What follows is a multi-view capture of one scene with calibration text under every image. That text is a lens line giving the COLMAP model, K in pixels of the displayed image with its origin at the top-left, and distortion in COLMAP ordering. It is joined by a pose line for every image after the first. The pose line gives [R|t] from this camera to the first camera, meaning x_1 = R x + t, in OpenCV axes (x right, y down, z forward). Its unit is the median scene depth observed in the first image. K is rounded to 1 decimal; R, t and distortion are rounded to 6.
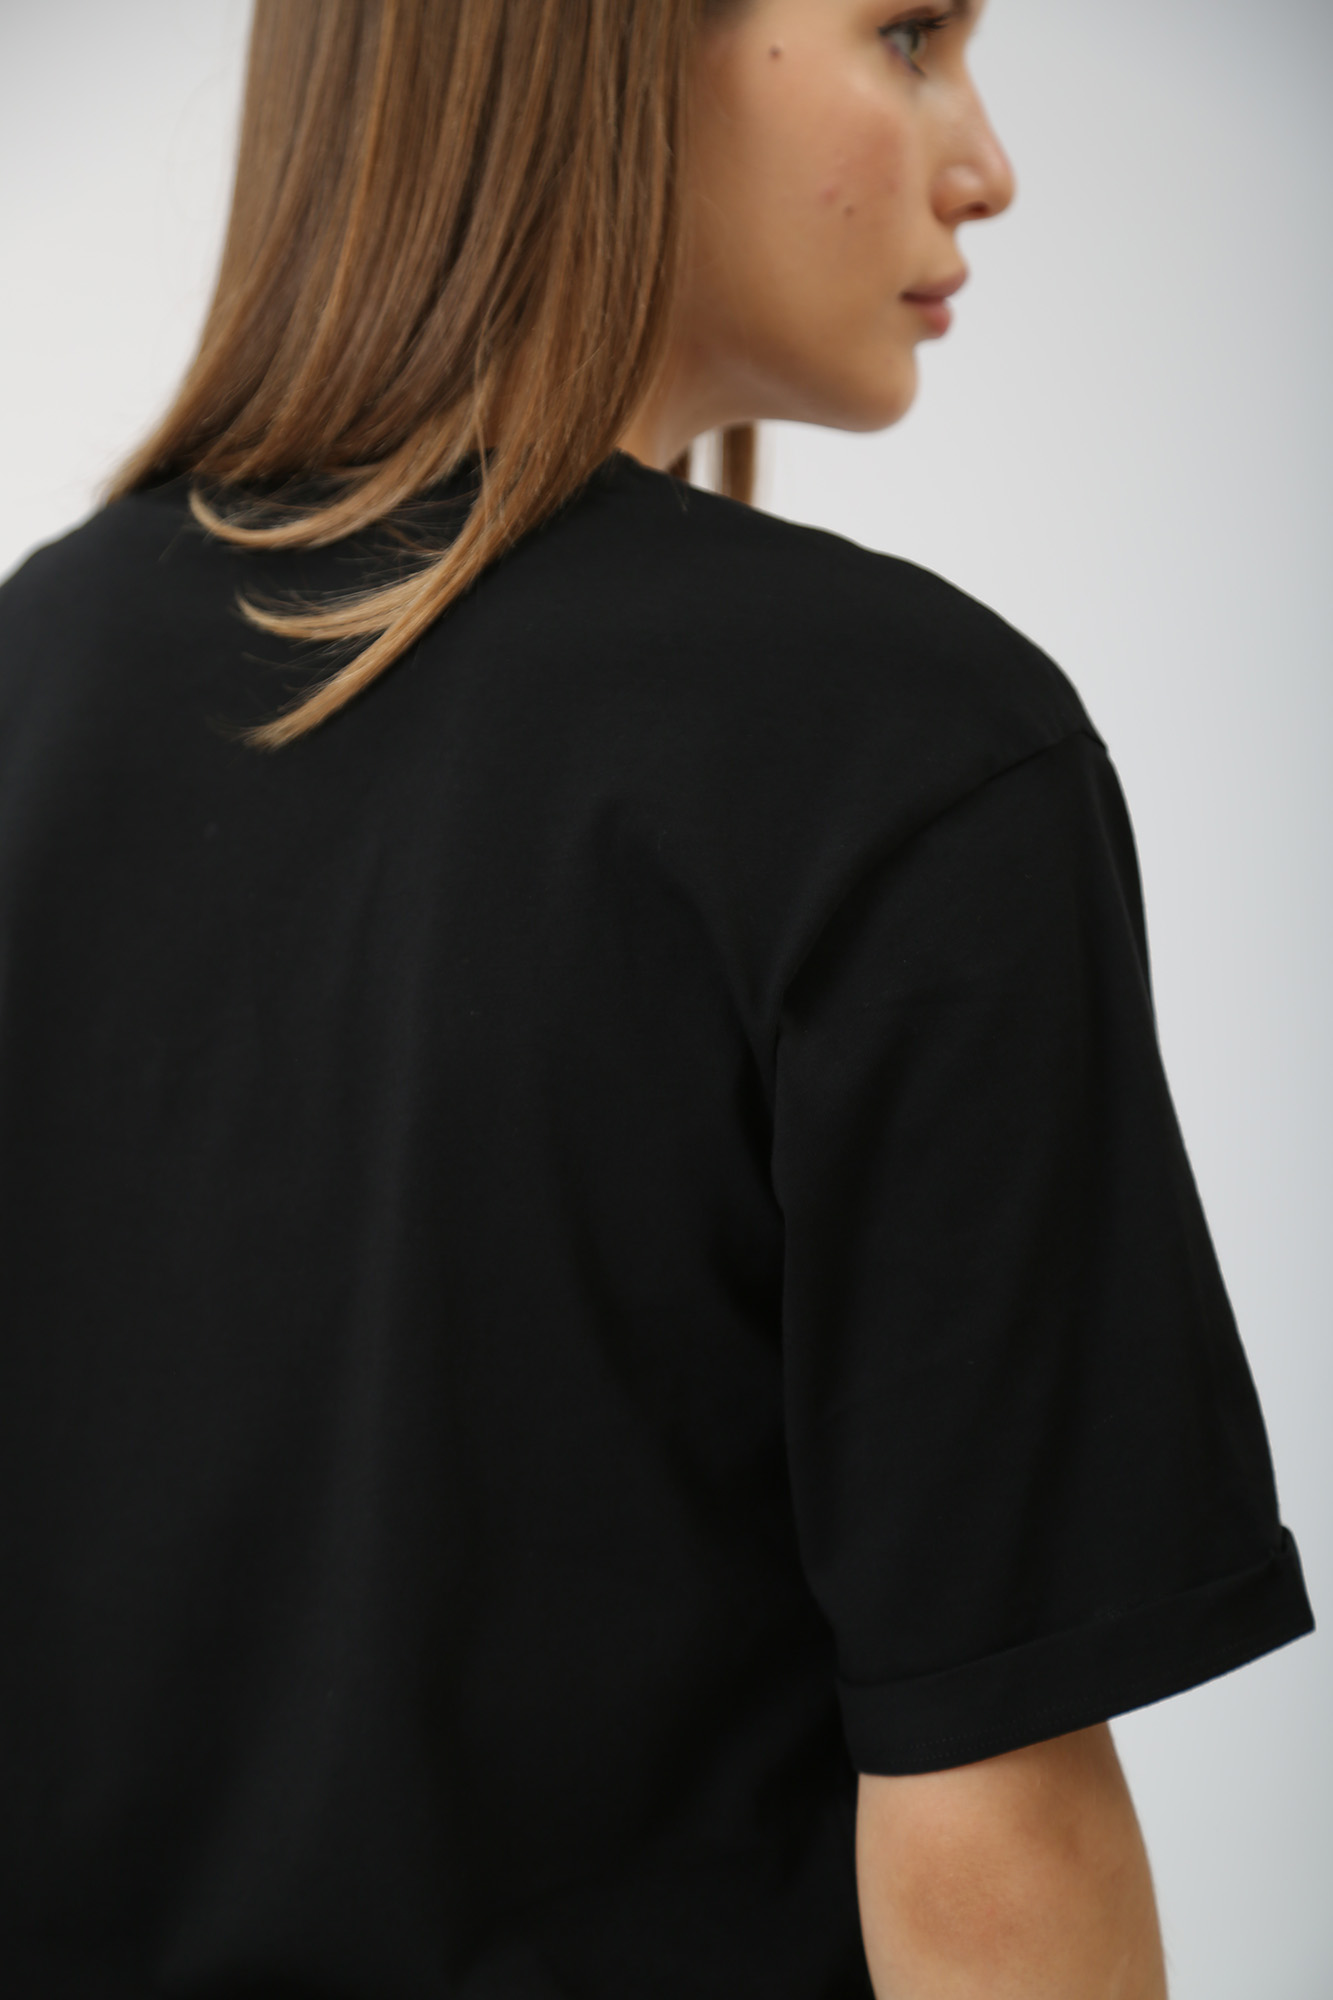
lens RADIAL K [[4675.5, 0, 666.5], [0, 4675.5, 1000.0], [0, 0, 1]] dist [0.009445, 0.044488]
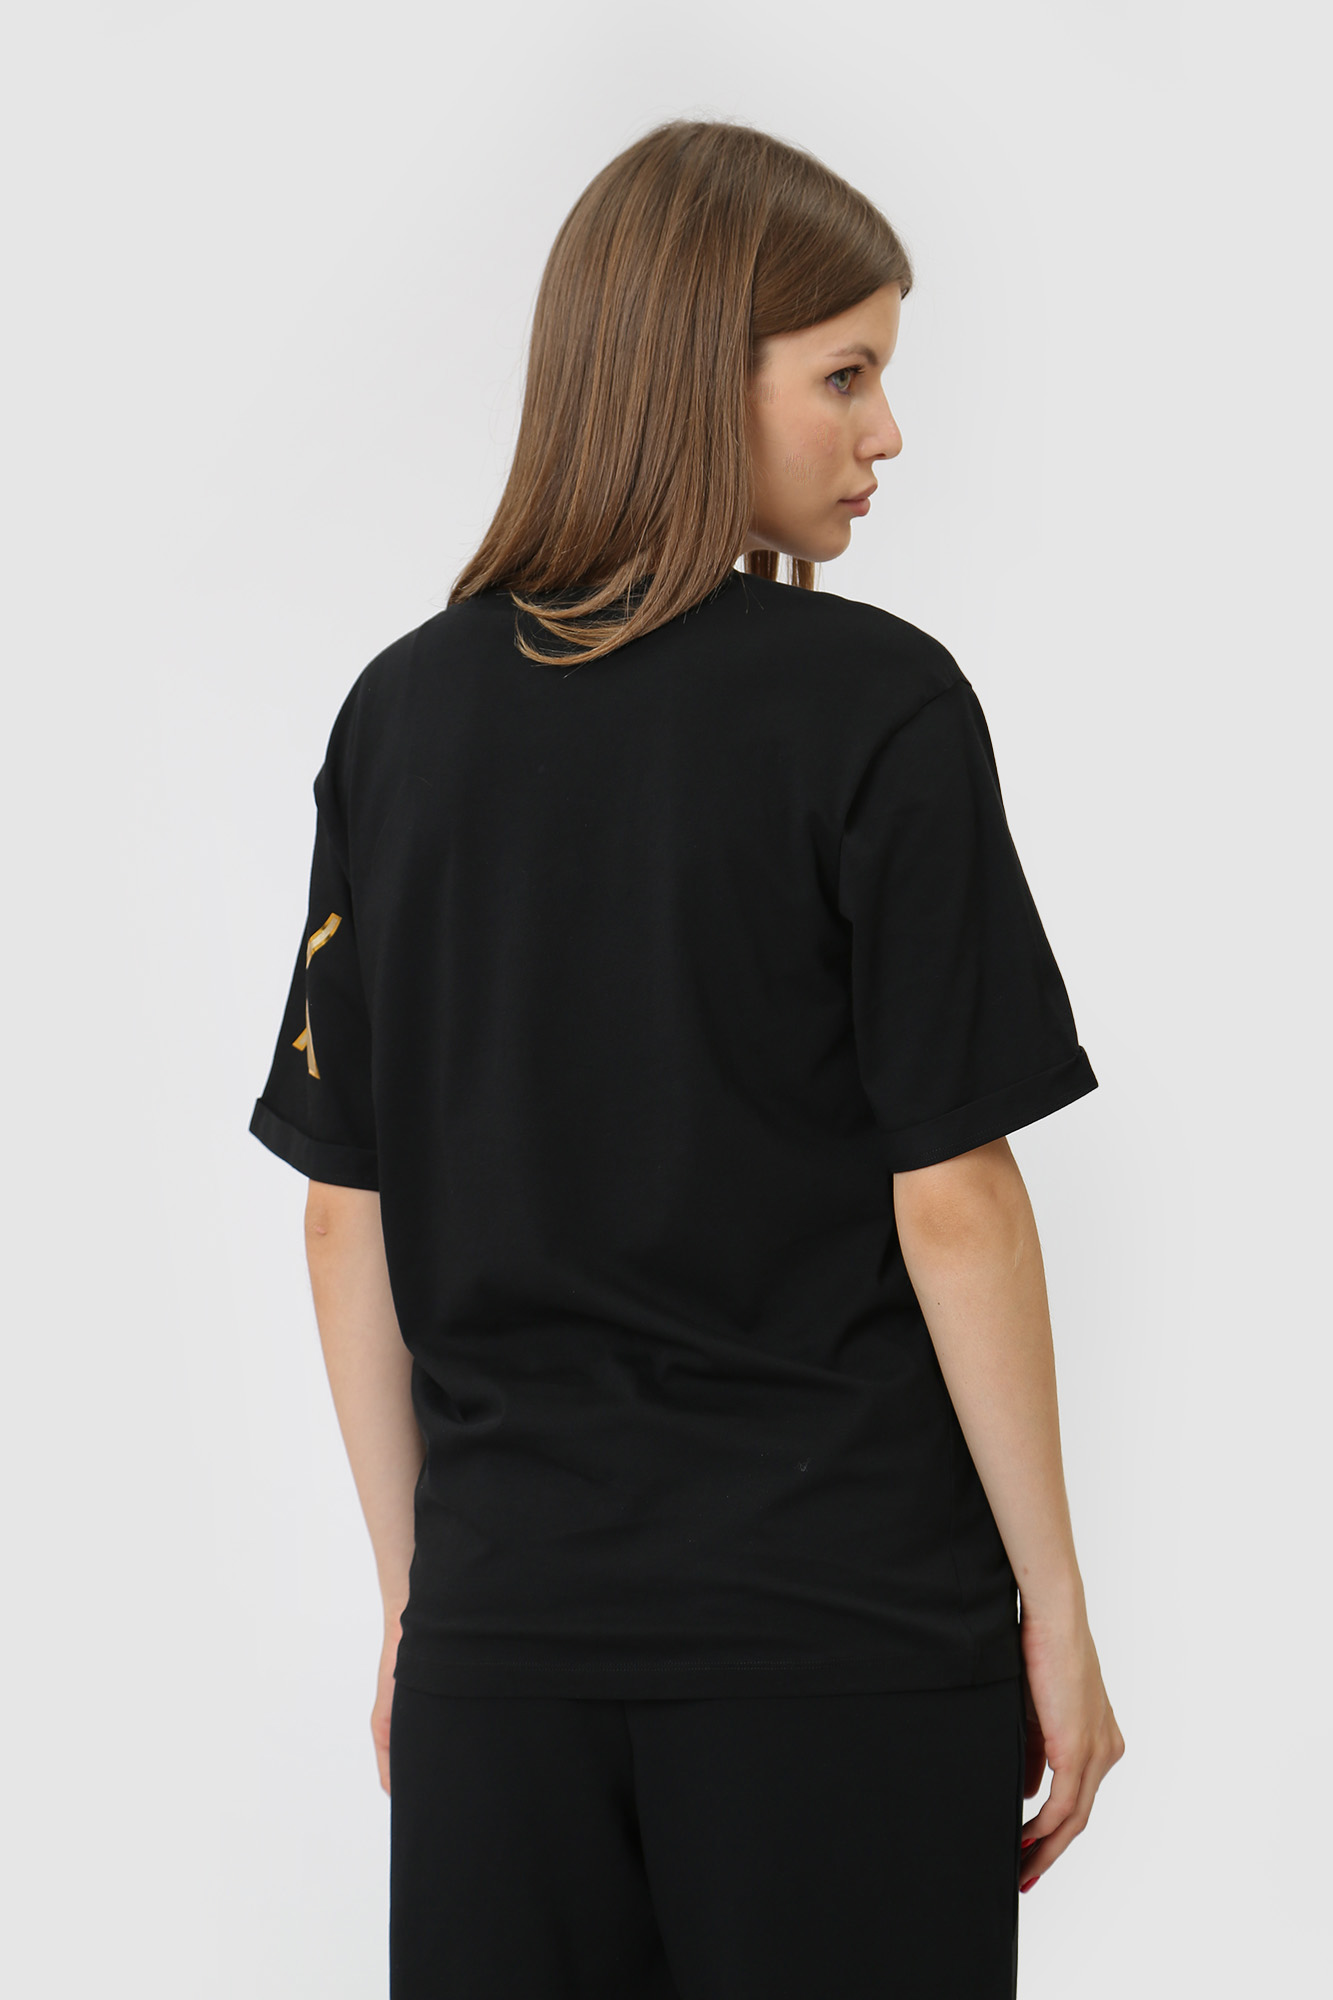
lens RADIAL K [[5021.7, 0, 666.5], [0, 5021.7, 1000.0], [0, 0, 1]] dist [0.017887, 0.086078]
pose [[0.994558, -0.100562, -0.027227, 0.006153], [0.101340, 0.994433, 0.028864, 0.005925], [0.024173, -0.031466, 0.999212, -1.328885]]
